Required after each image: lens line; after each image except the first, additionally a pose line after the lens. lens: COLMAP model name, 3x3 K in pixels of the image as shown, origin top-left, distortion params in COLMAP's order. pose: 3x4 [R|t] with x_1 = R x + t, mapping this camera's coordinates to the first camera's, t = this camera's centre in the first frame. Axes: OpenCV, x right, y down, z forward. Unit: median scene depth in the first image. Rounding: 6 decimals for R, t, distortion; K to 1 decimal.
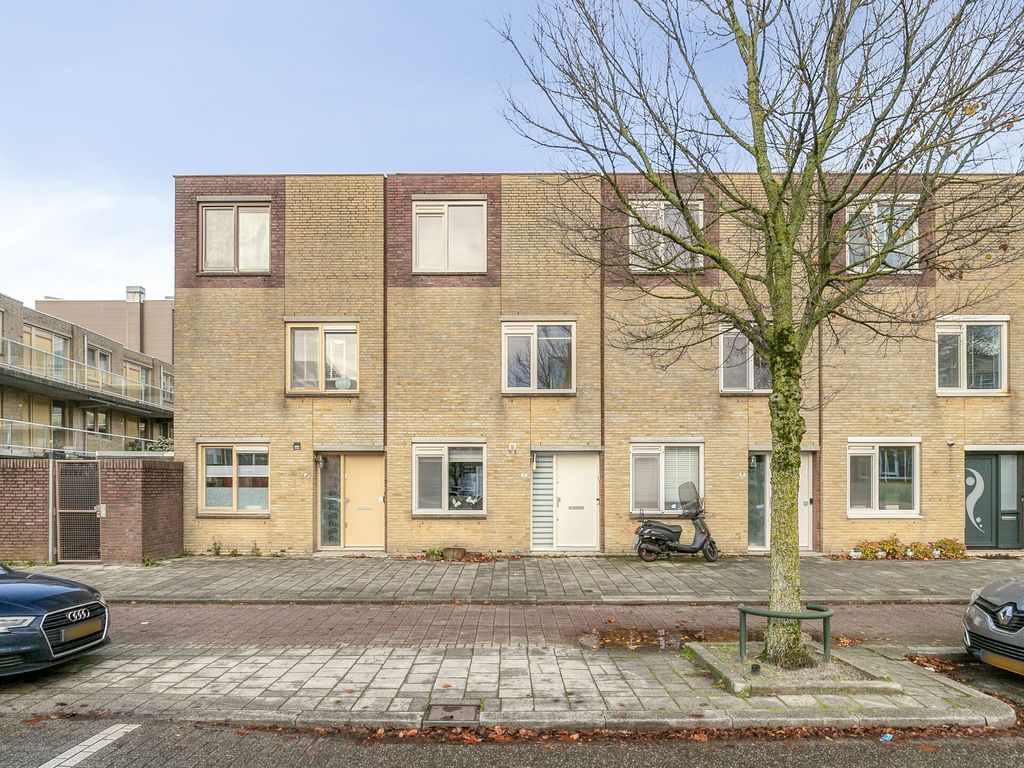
lens RADIAL K [[842.2, 0, 500.8], [0, 842.2, 463.3], [0, 0, 1]] dist [-0.020181, -0.006774]
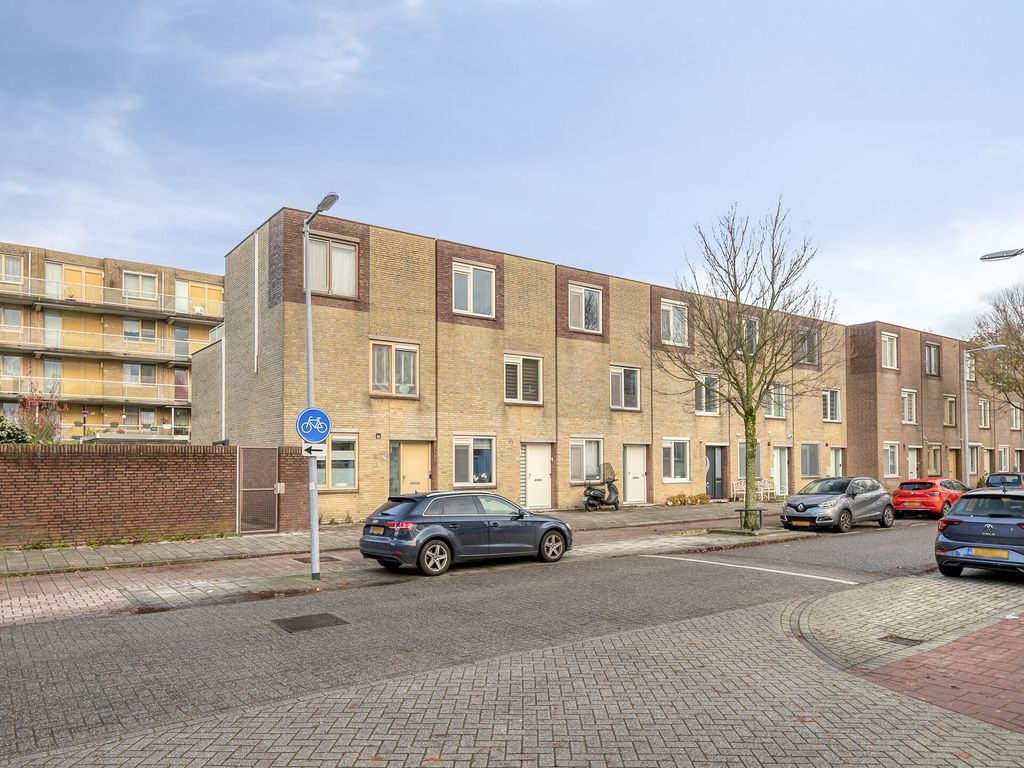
lens RADIAL K [[728.6, 0, 486.5], [0, 728.6, 436.9], [0, 0, 1]] dist [-0.002364, 0.003603]
pose [[0.800207, 0.017922, 0.599456, -0.781292], [-0.008311, 0.999789, -0.018797, 0.000824], [-0.599666, 0.010059, 0.800187, 0.004078]]
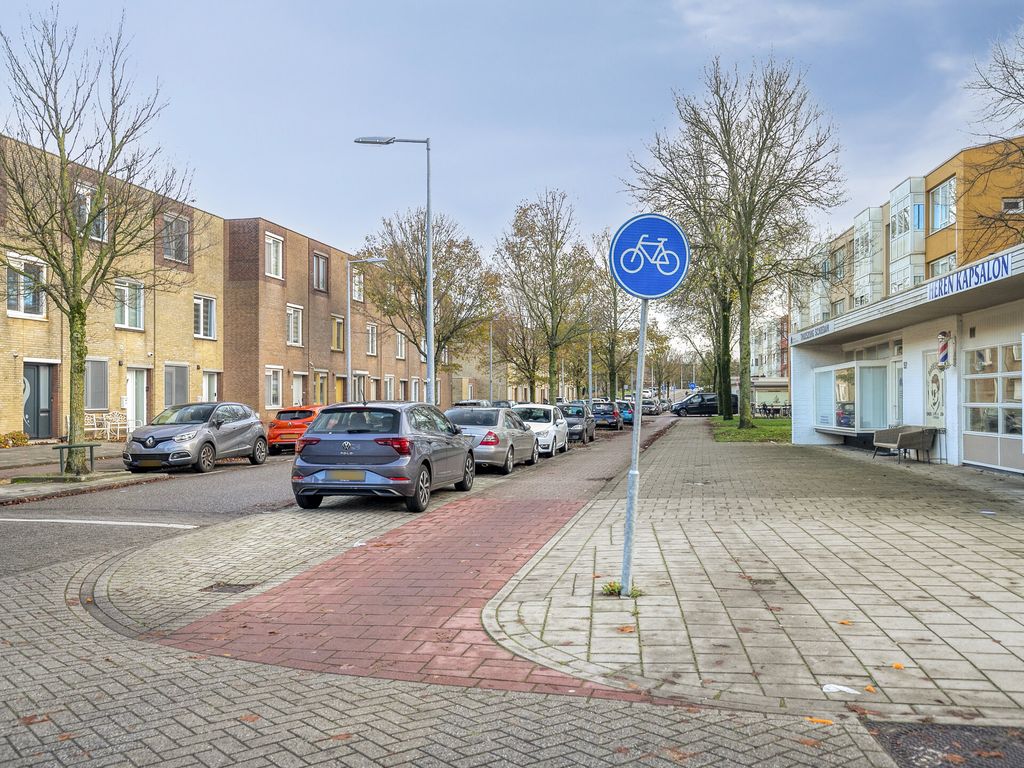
lens RADIAL K [[936.1, 0, 509.7], [0, 936.1, 389.6], [0, 0, 1]] dist [0.003809, 0.005600]
pose [[0.194929, 0.012526, 0.980737, -0.685090], [-0.009767, 0.999894, -0.010829, 0.035099], [-0.980769, -0.007468, 0.195031, -0.002031]]
